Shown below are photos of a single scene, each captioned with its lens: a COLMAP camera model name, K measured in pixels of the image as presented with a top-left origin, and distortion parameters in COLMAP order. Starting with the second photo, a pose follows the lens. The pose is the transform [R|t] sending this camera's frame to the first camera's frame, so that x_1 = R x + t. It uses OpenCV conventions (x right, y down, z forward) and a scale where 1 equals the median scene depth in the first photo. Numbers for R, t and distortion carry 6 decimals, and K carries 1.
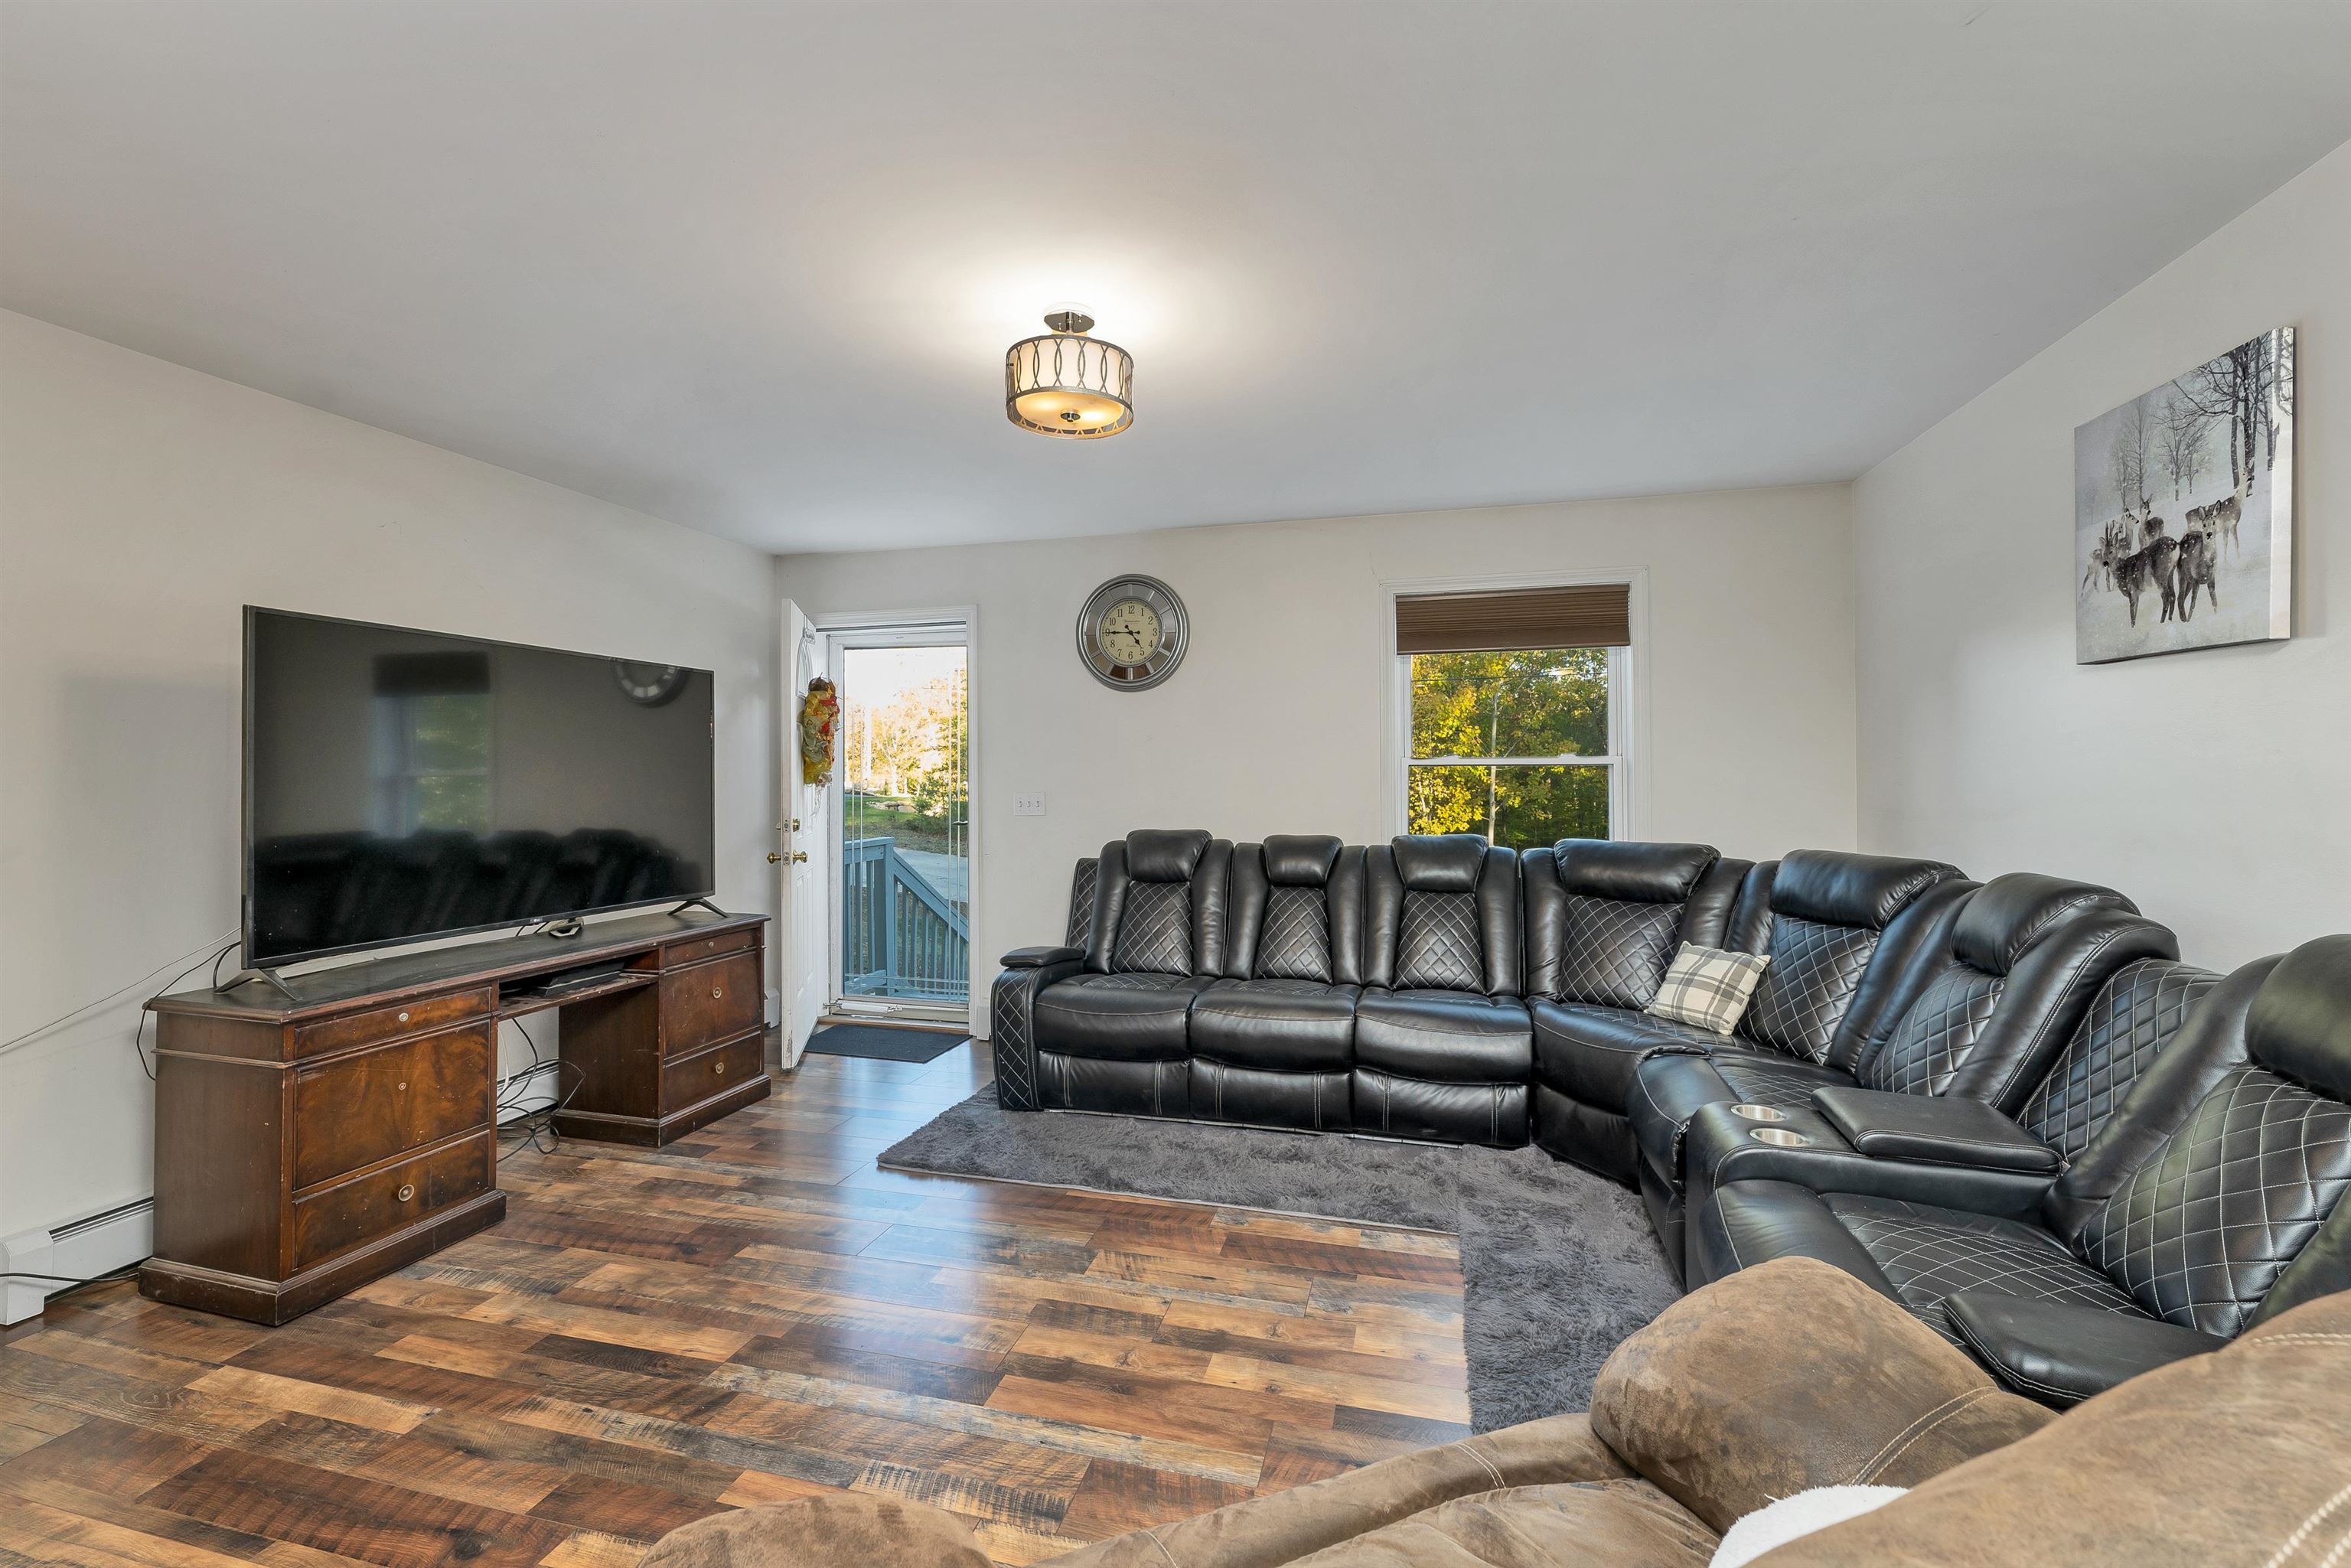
lens RADIAL K [[969.4, 0, 1176.2], [0, 969.4, 769.5], [0, 0, 1]] dist [-0.003010, -0.000419]
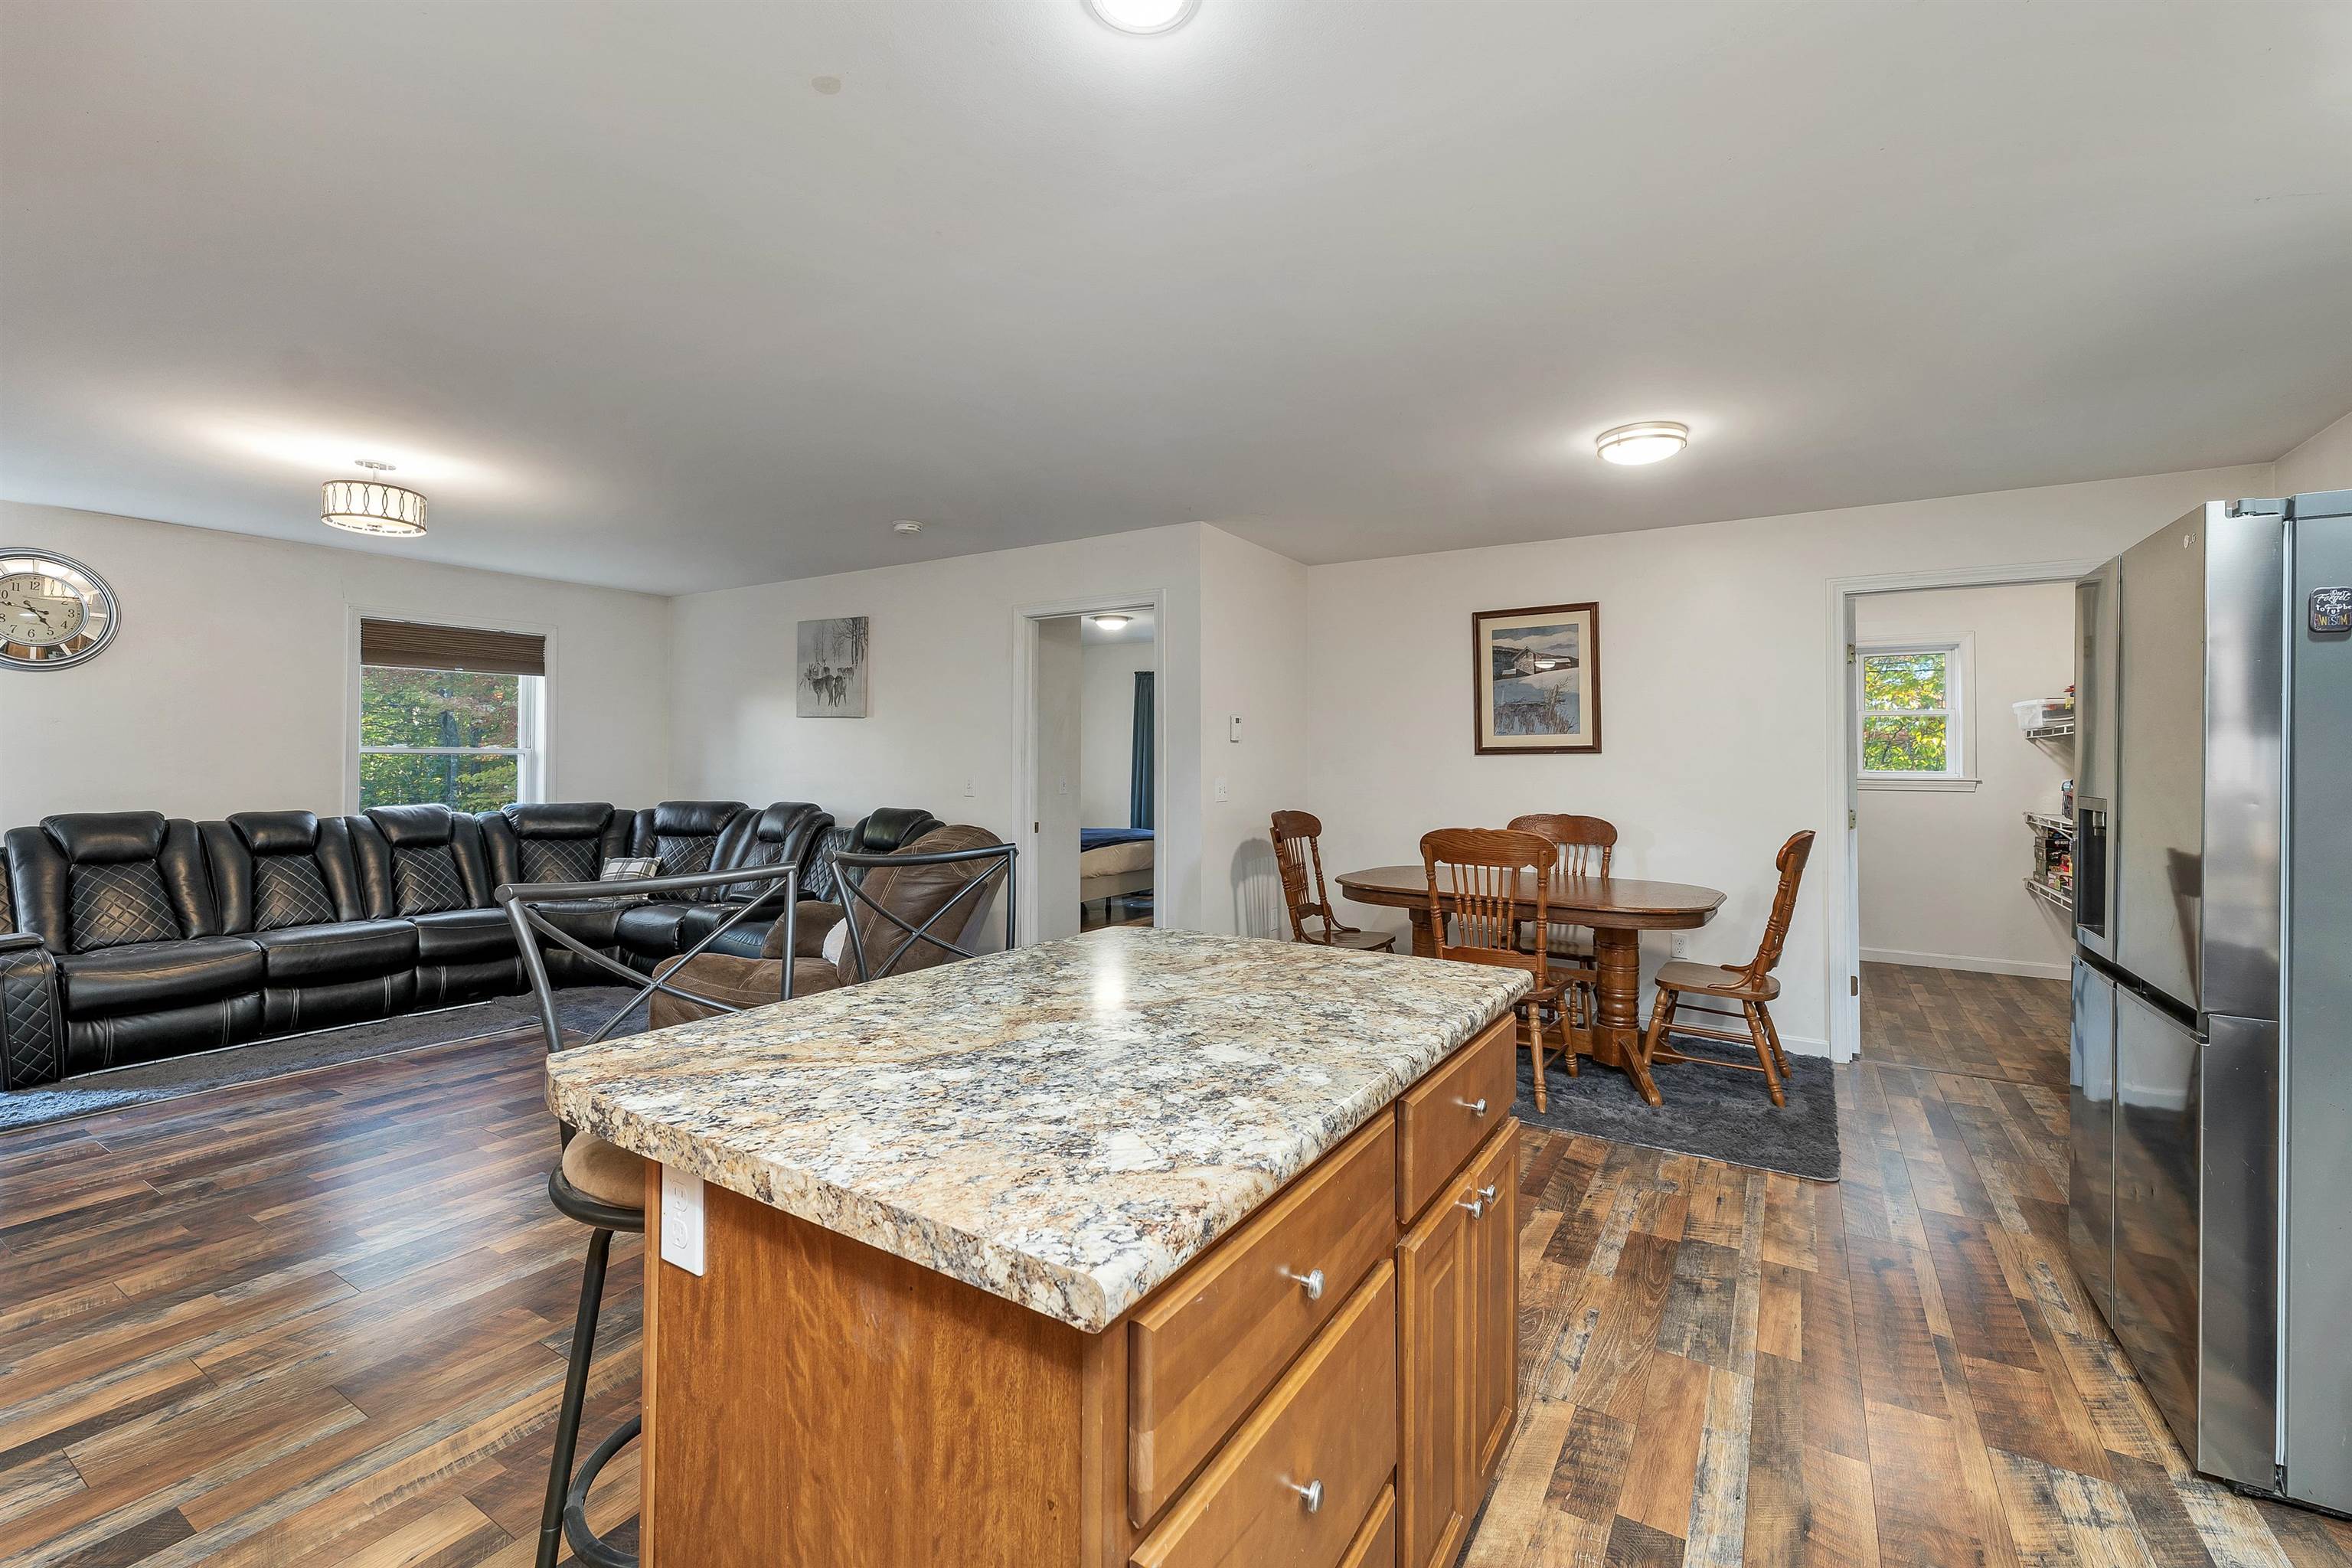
lens RADIAL K [[987.9, 0, 1173.5], [0, 987.9, 761.3], [0, 0, 1]] dist [0.003544, 0.000033]
pose [[0.298887, 0.006049, 0.954269, -1.228208], [-0.006847, 0.999968, -0.004195, 0.008867], [-0.954264, -0.005280, 0.298919, -0.695157]]
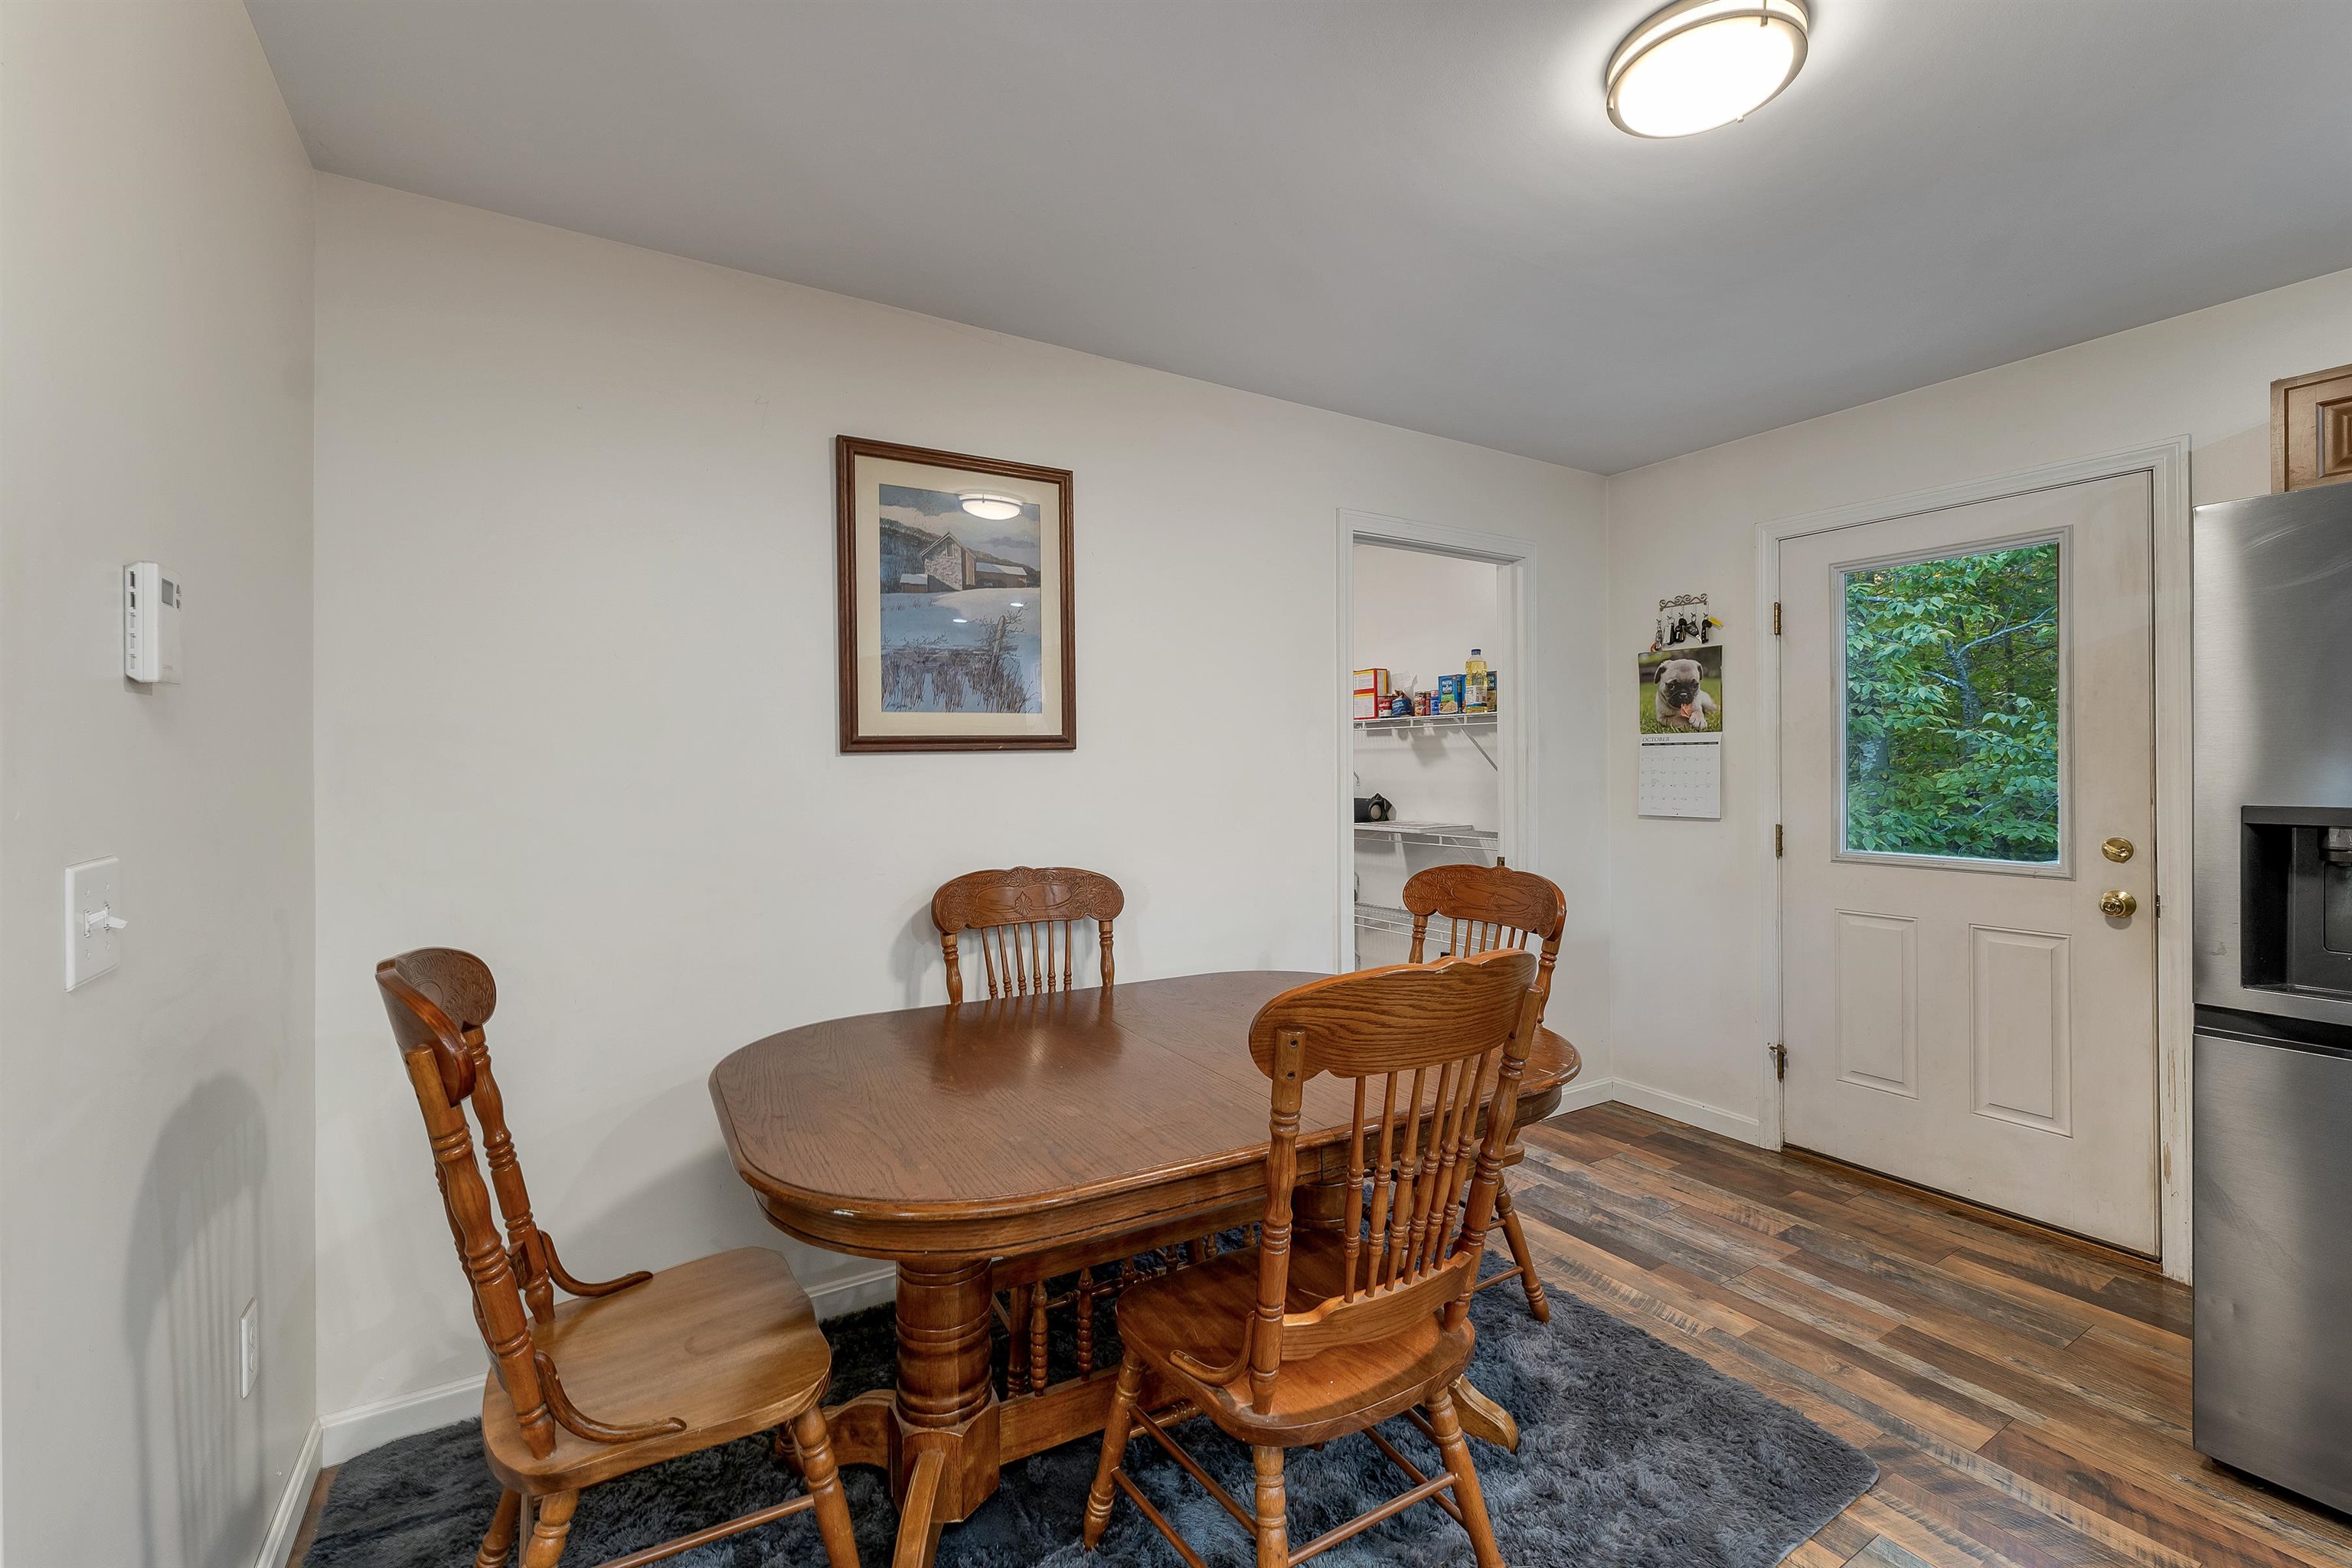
lens RADIAL K [[987.9, 0, 1173.5], [0, 987.9, 761.3], [0, 0, 1]] dist [0.003544, 0.000033]
pose [[-0.725309, 0.010570, 0.688343, 0.134026], [0.007756, 0.999944, -0.007182, -0.000635], [-0.688380, 0.000130, -0.725350, -0.192489]]
